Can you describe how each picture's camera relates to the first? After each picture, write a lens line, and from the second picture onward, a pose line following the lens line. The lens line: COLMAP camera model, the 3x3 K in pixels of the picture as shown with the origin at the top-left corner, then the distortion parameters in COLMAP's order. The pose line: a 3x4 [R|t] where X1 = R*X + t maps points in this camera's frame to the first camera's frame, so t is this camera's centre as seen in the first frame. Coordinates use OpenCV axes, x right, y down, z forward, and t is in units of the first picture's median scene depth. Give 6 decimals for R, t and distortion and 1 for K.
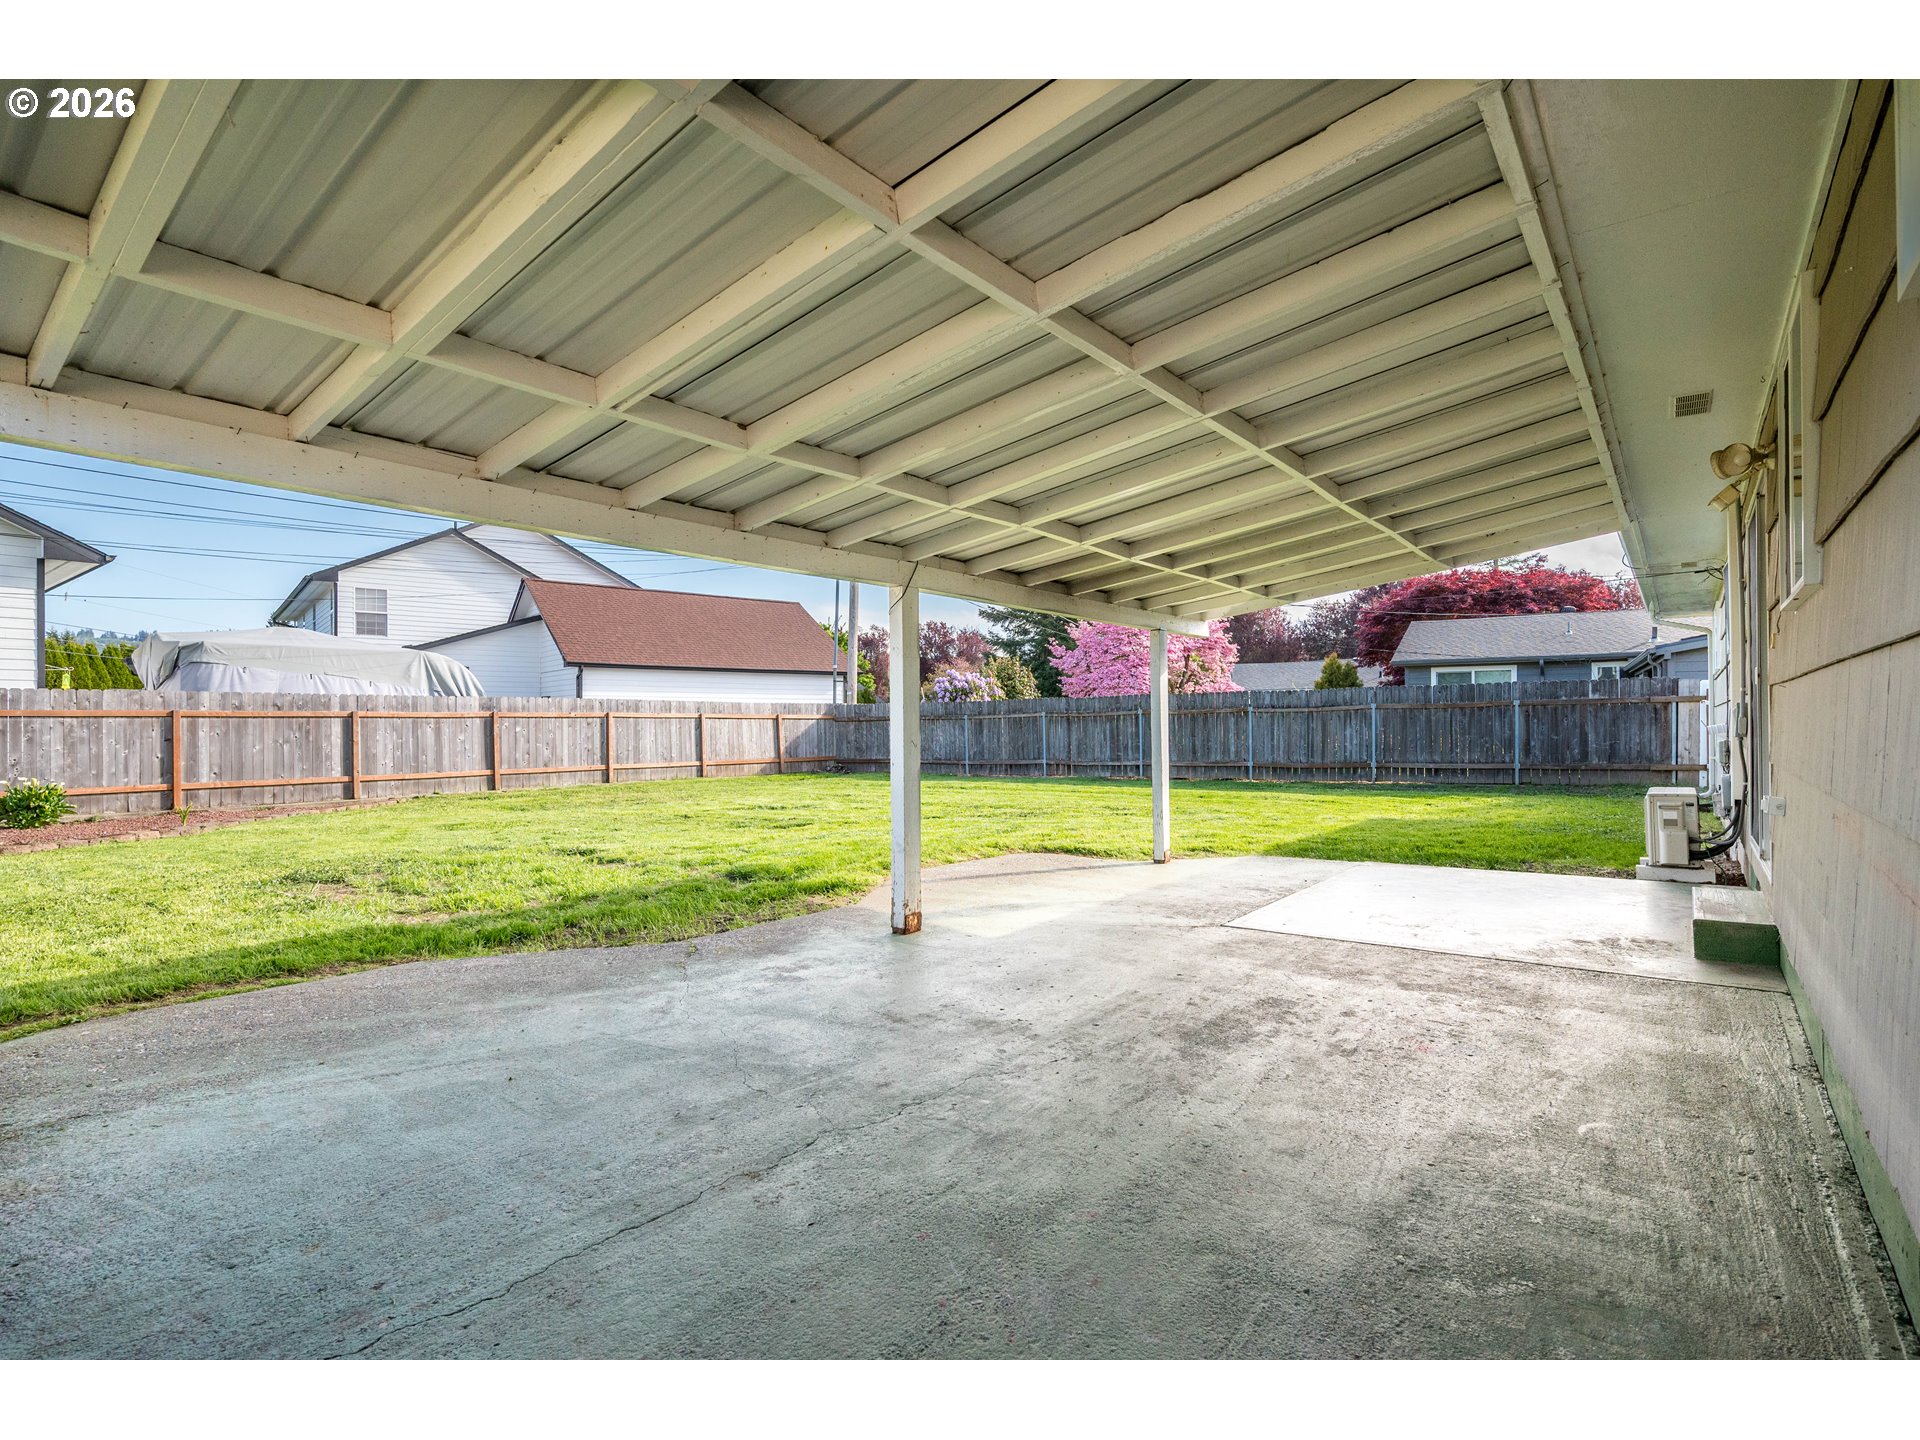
lens RADIAL K [[922.9, 0, 960.0], [0, 922.9, 720.0], [0, 0, 1]] dist [0.000172, 0.000167]
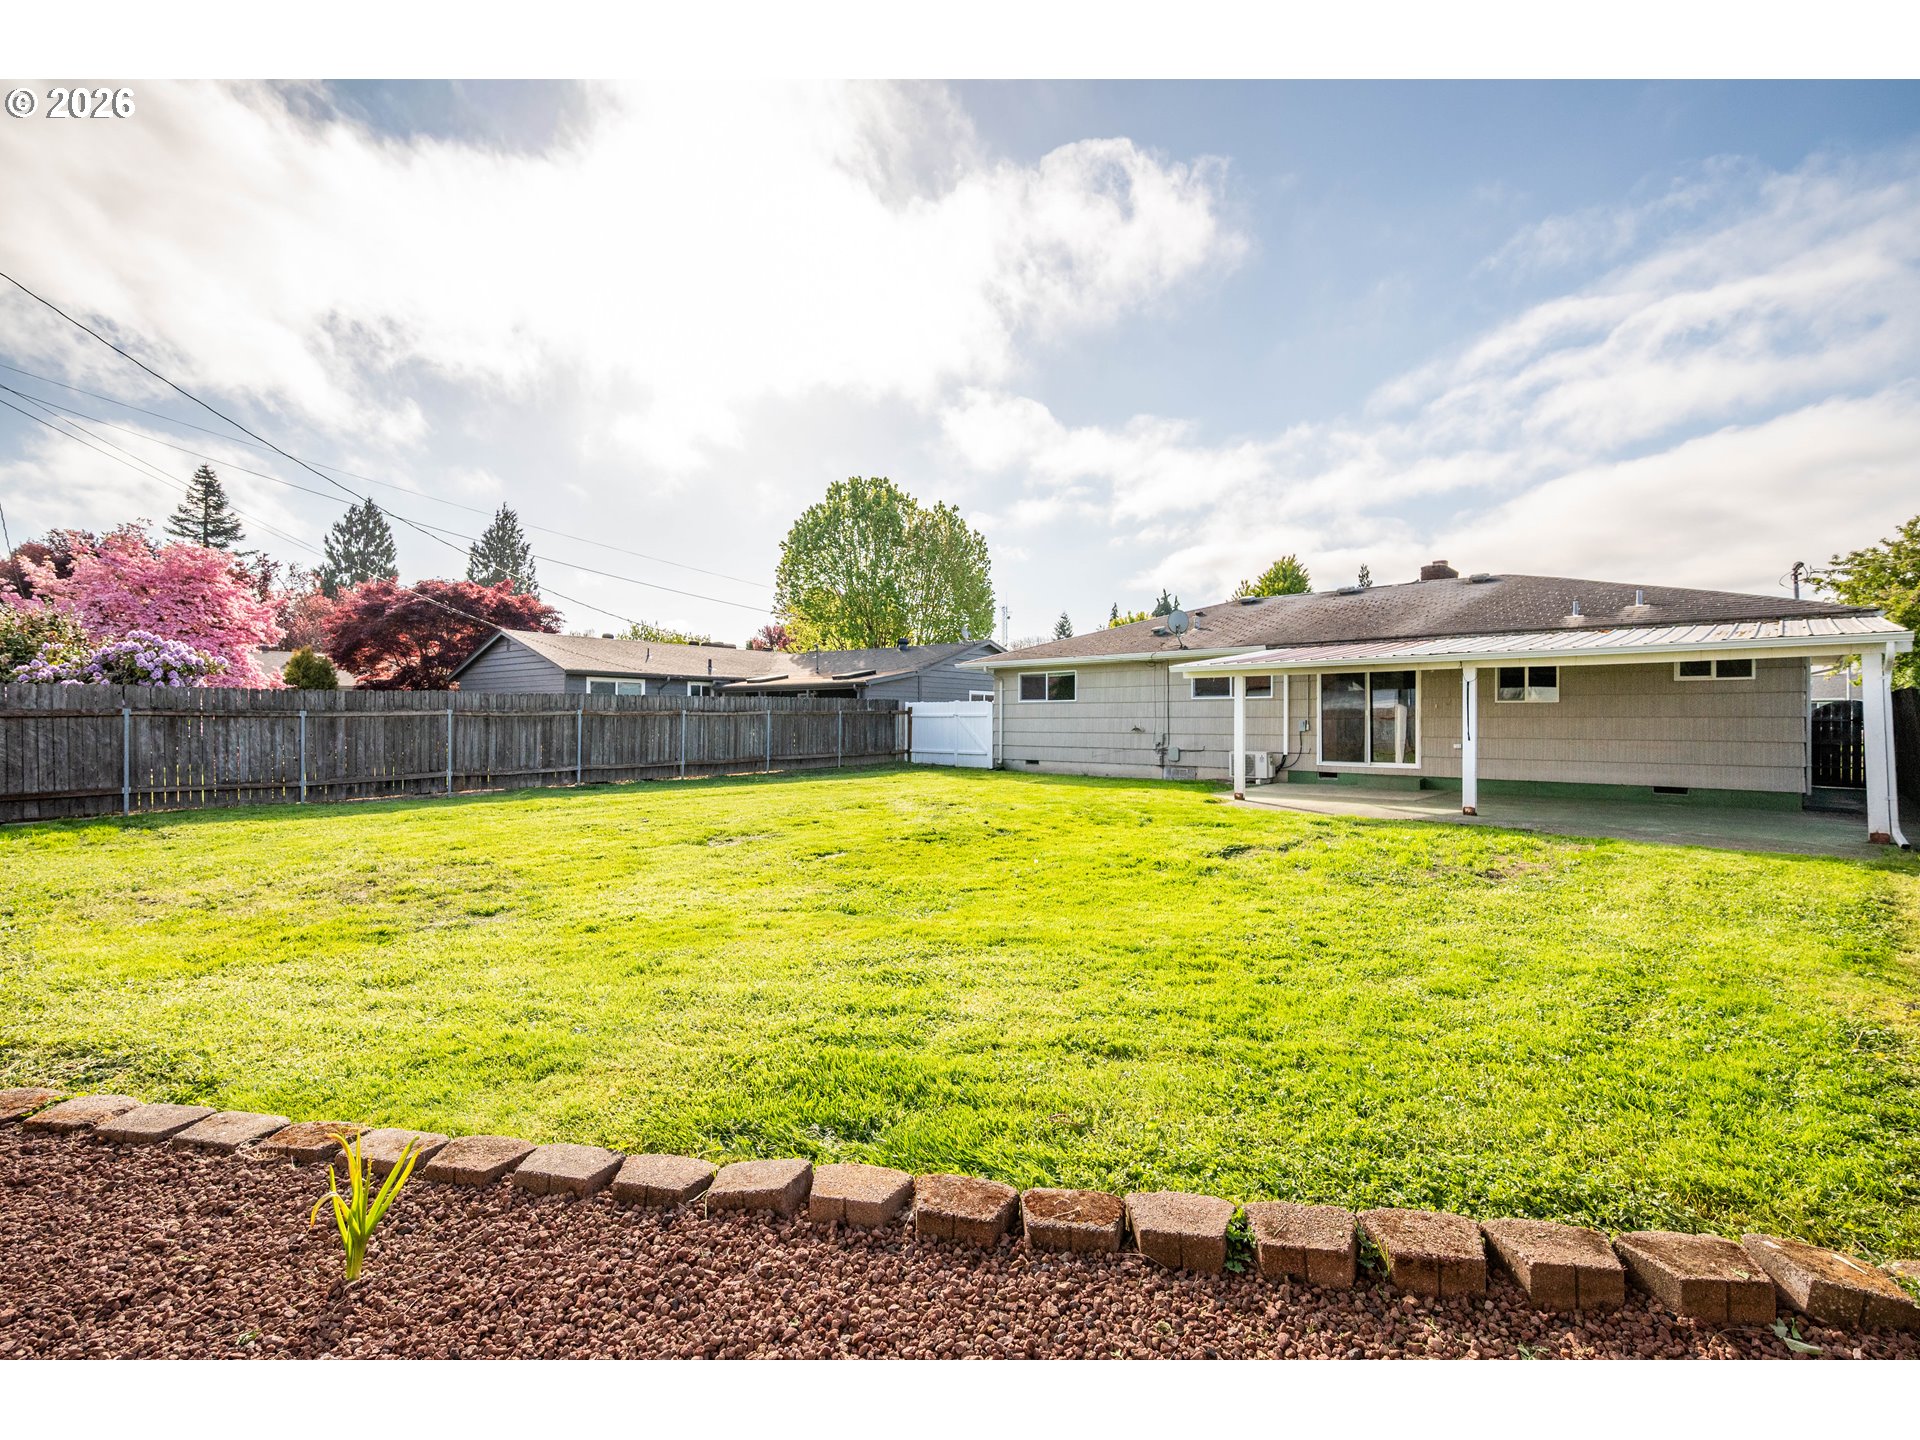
lens RADIAL K [[884.0, 0, 960.0], [0, 884.0, 720.0], [0, 0, 1]] dist [0.001136, 0.000027]
pose [[0.116514, 0.010130, 0.993137, -0.727169], [-0.002956, 0.999947, -0.009853, 0.007511], [-0.993185, -0.001788, 0.116538, 0.606487]]
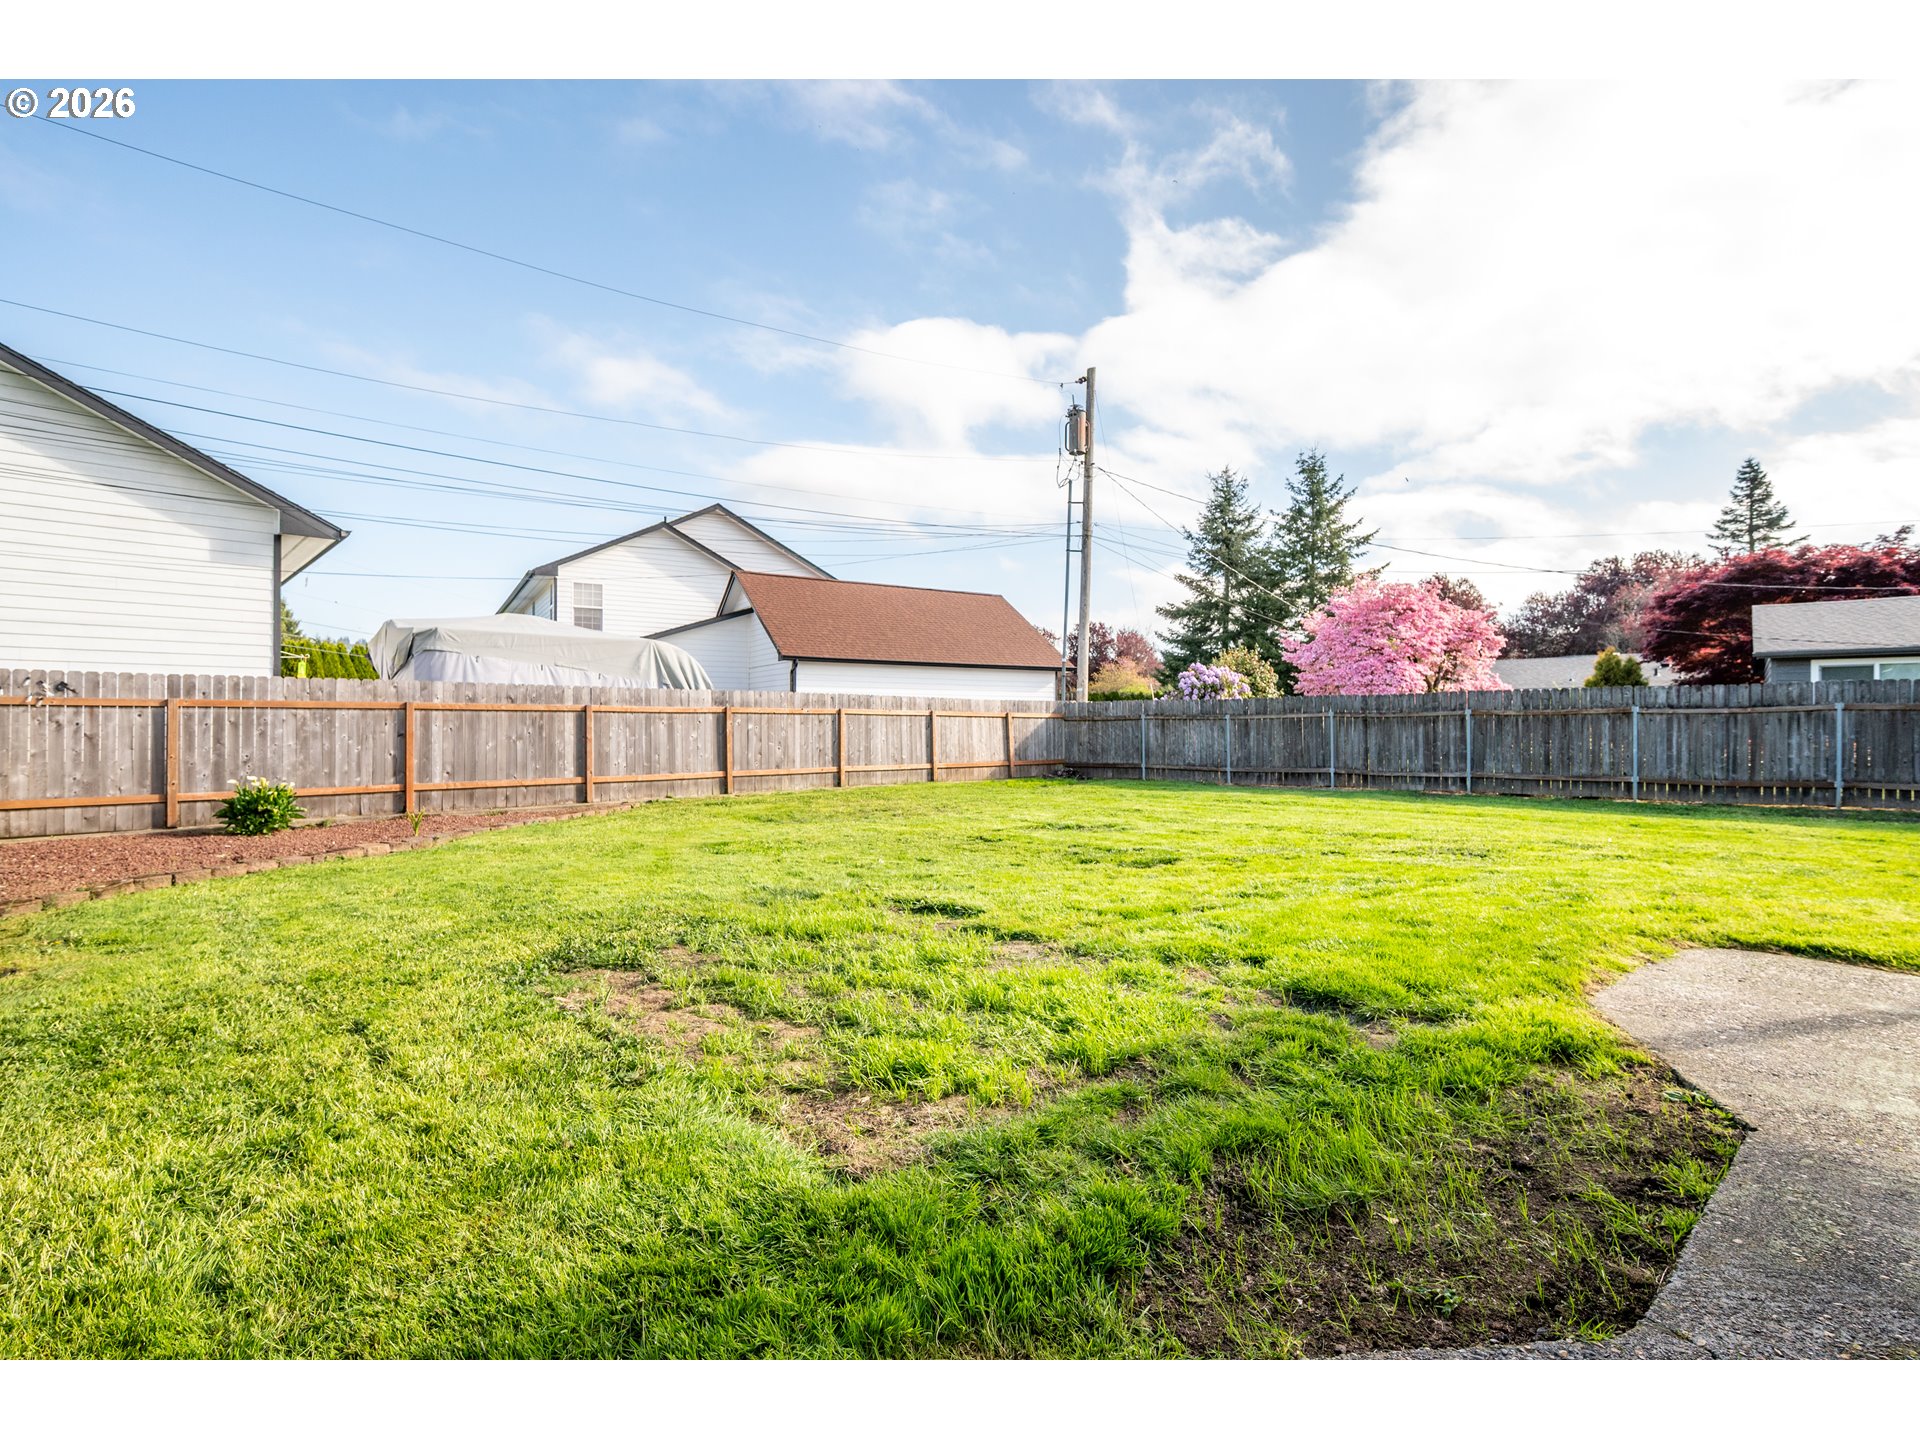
lens RADIAL K [[884.0, 0, 960.0], [0, 884.0, 720.0], [0, 0, 1]] dist [0.001136, 0.000027]
pose [[0.988785, 0.008232, -0.149118, -0.153437], [-0.008238, 0.999966, 0.000581, 0.001562], [0.149118, 0.000654, 0.988819, 0.183879]]
